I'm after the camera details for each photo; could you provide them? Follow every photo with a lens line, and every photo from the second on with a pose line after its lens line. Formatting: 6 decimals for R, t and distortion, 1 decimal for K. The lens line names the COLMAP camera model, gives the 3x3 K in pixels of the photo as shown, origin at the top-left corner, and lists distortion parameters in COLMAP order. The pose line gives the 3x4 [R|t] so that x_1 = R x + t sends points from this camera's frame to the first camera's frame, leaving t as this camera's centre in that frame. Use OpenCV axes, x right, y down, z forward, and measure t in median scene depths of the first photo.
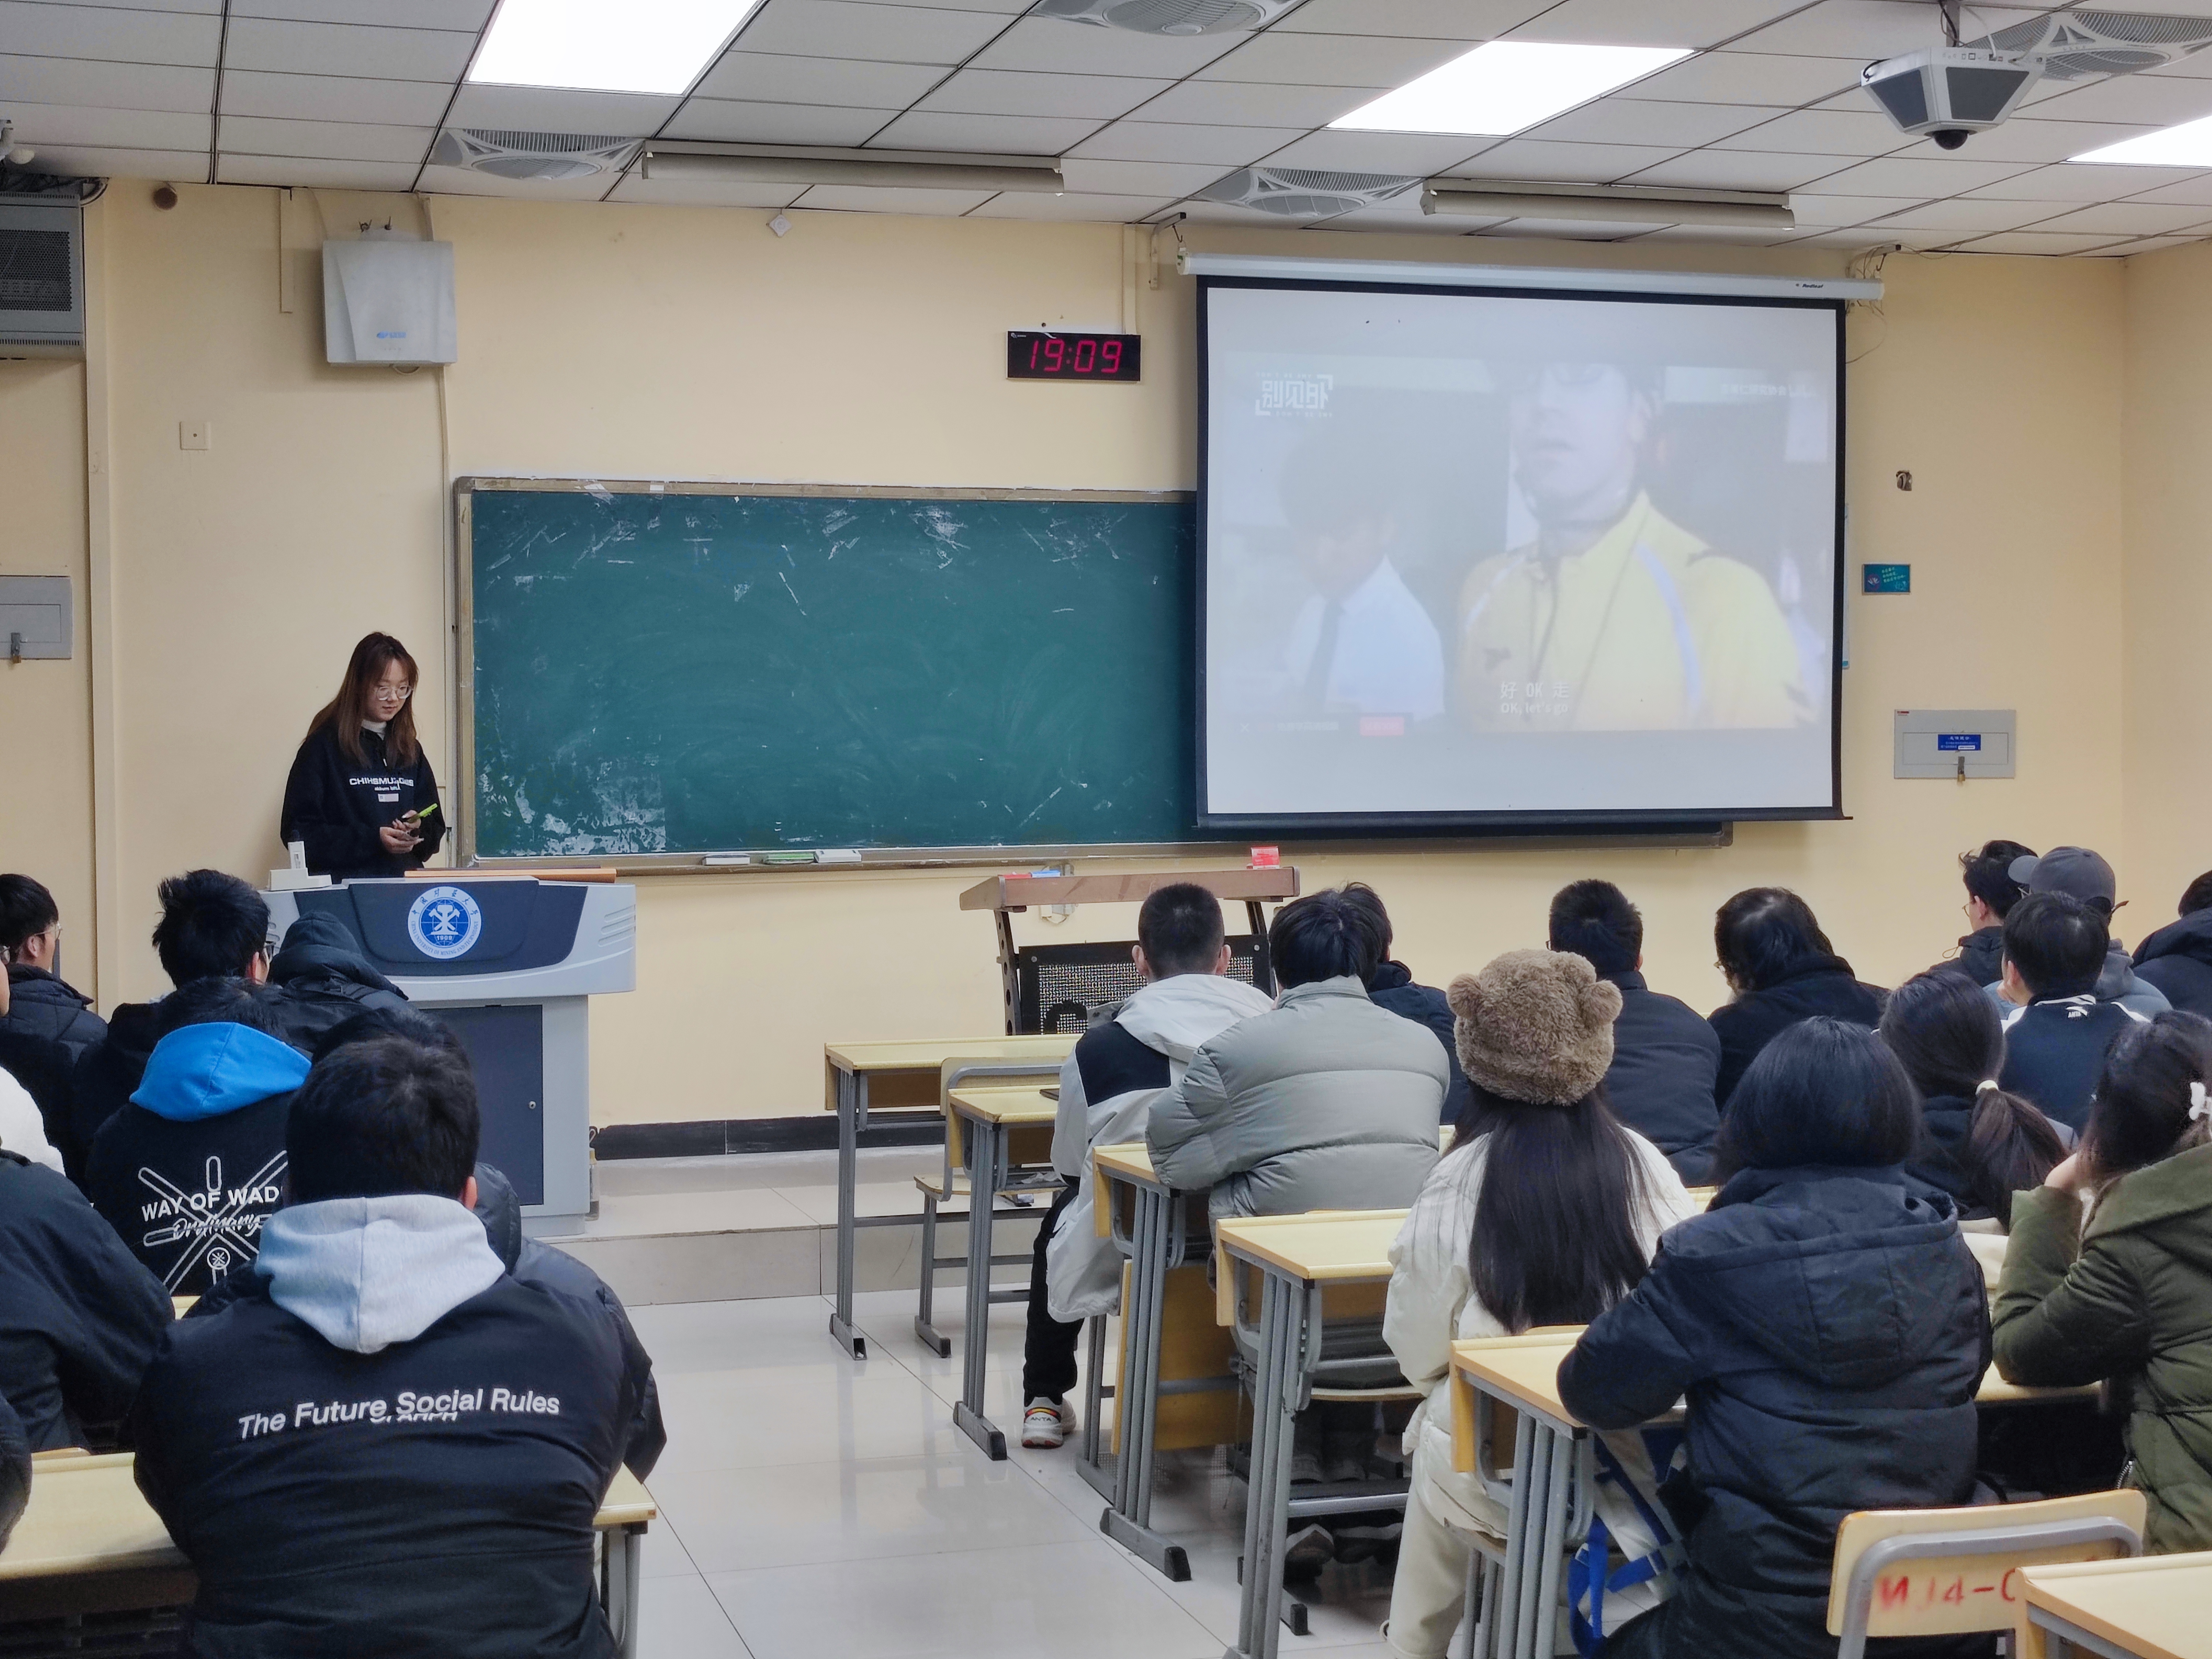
lens RADIAL K [[3093.8, 0, 1079.8], [0, 3093.8, 824.4], [0, 0, 1]] dist [0.017665, 0.132580]
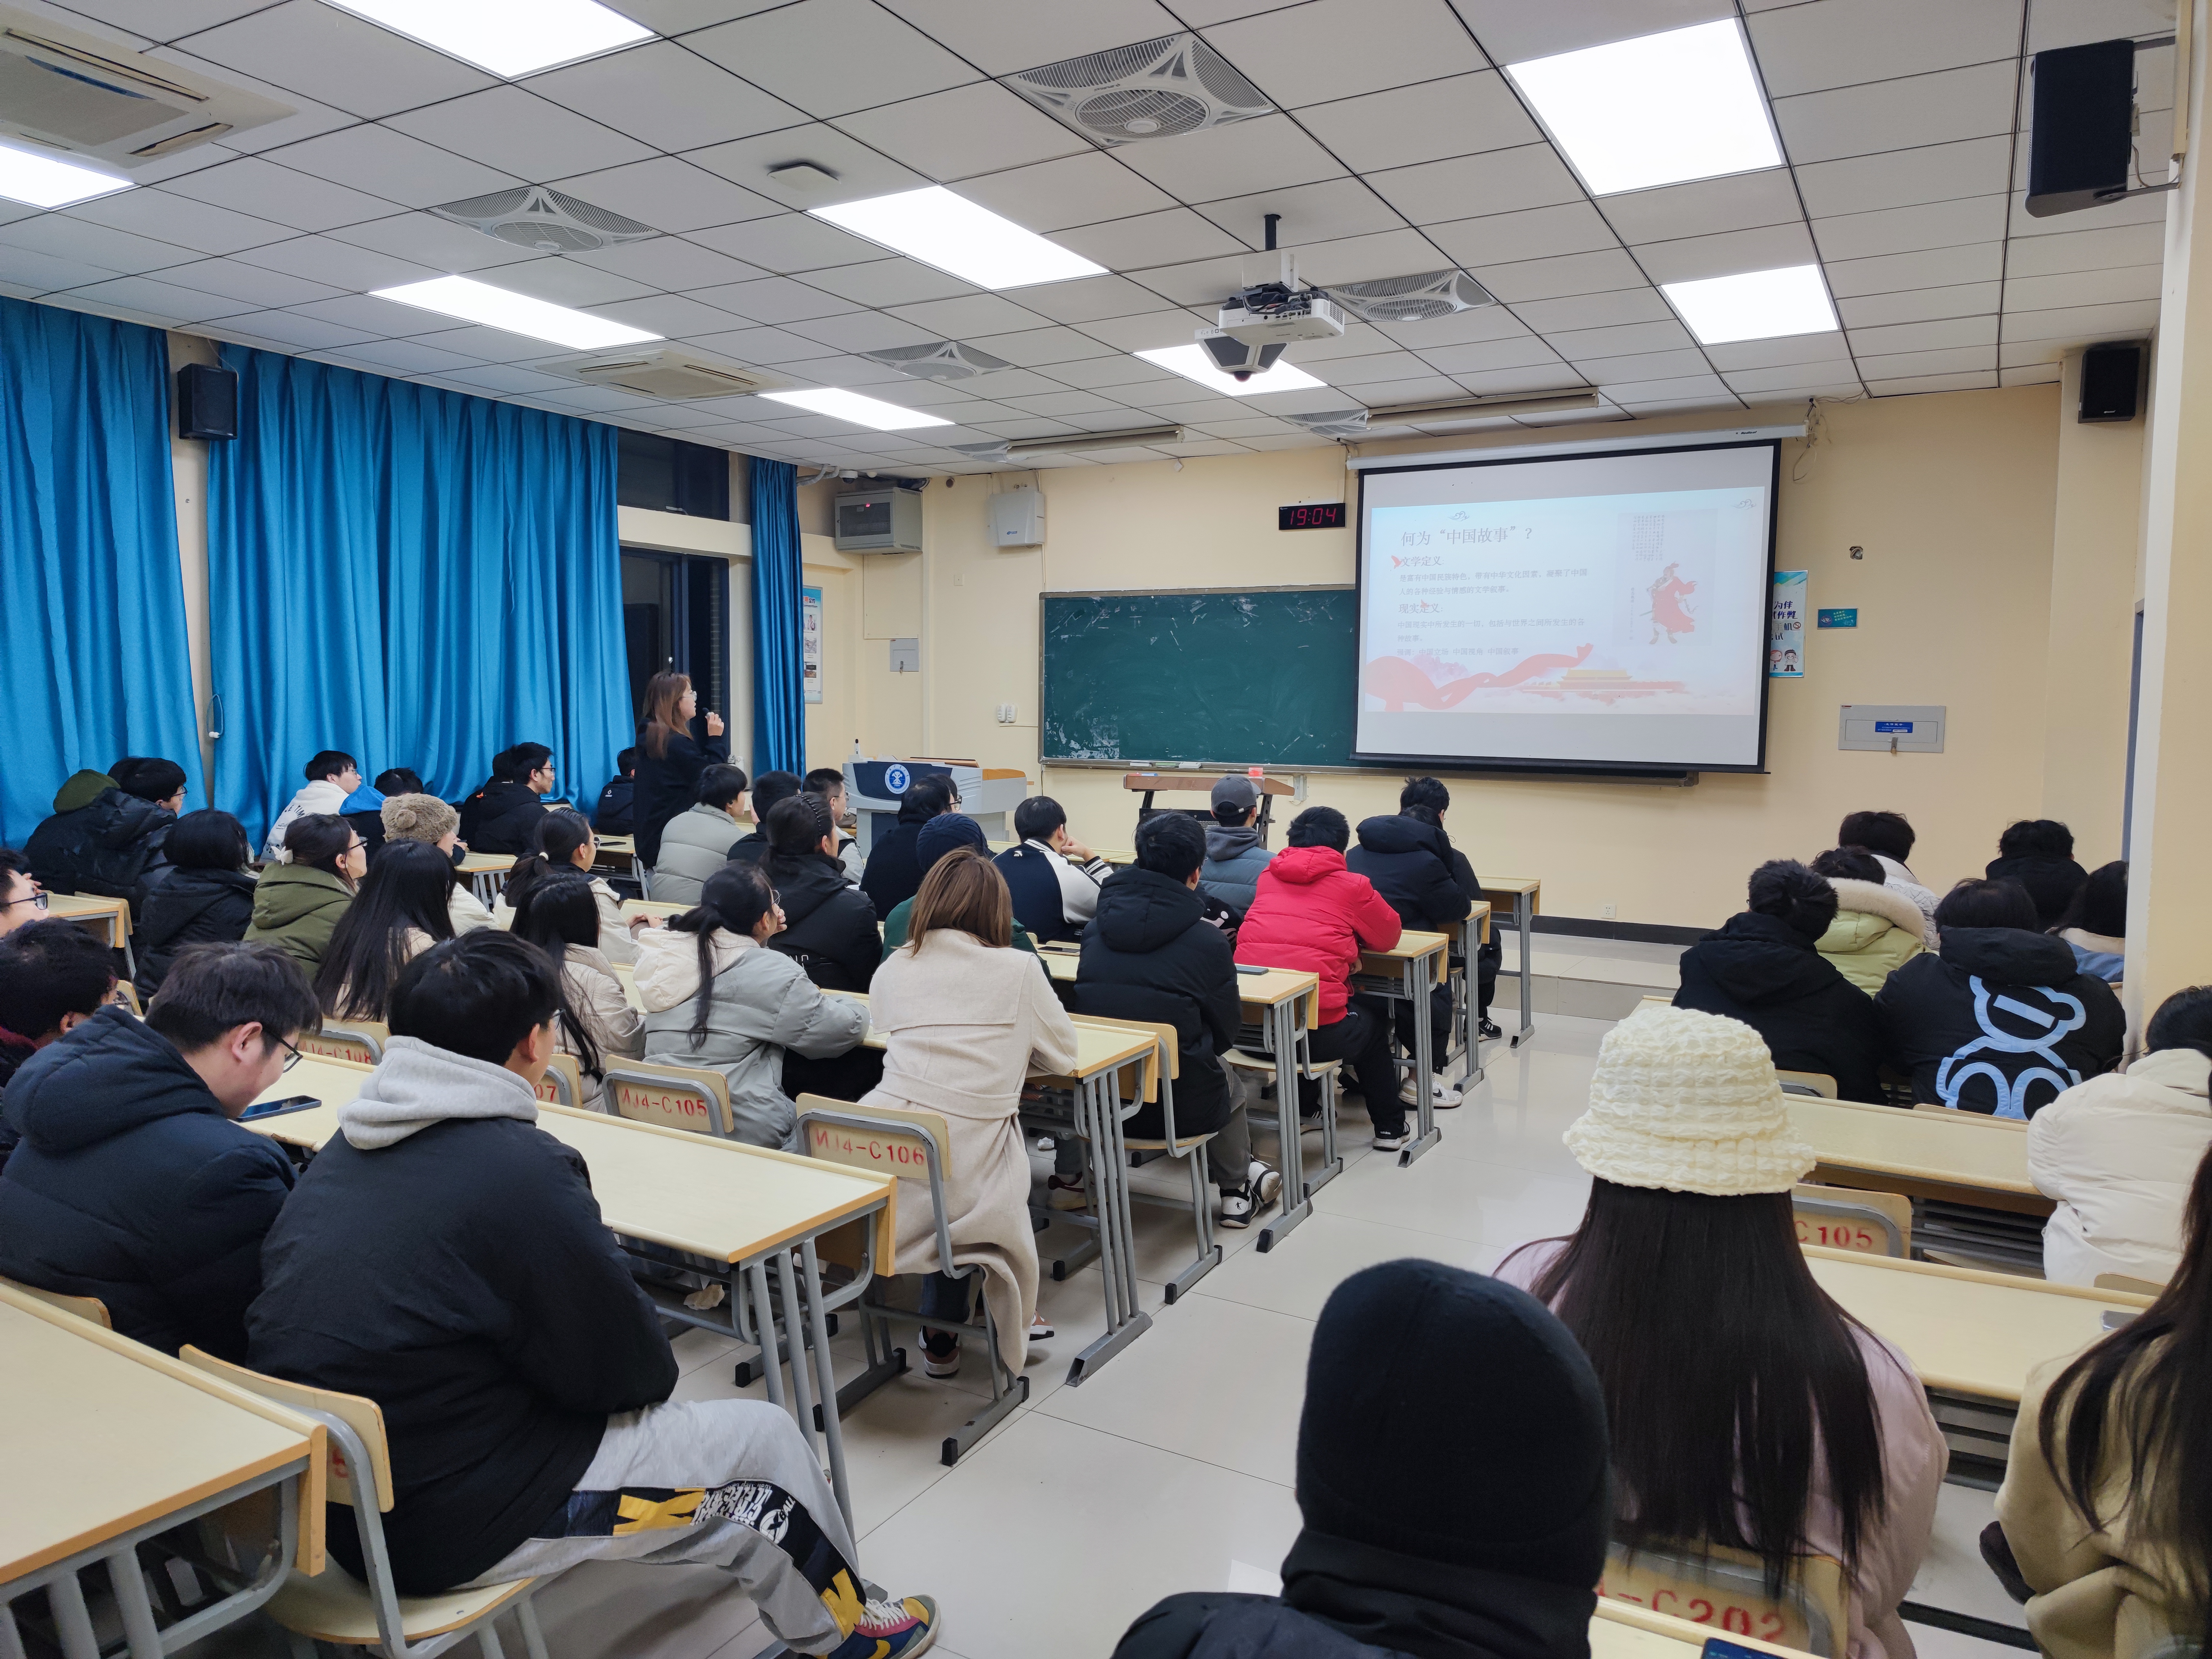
lens RADIAL K [[1493.3, 0, 1075.9], [0, 1493.3, 820.8], [0, 0, 1]] dist [0.041308, -0.003864]
pose [[0.683287, 0.072979, -0.726493, 0.668167], [-0.041574, 0.997267, 0.061077, -0.011904], [0.728965, -0.011530, 0.684454, 0.264632]]
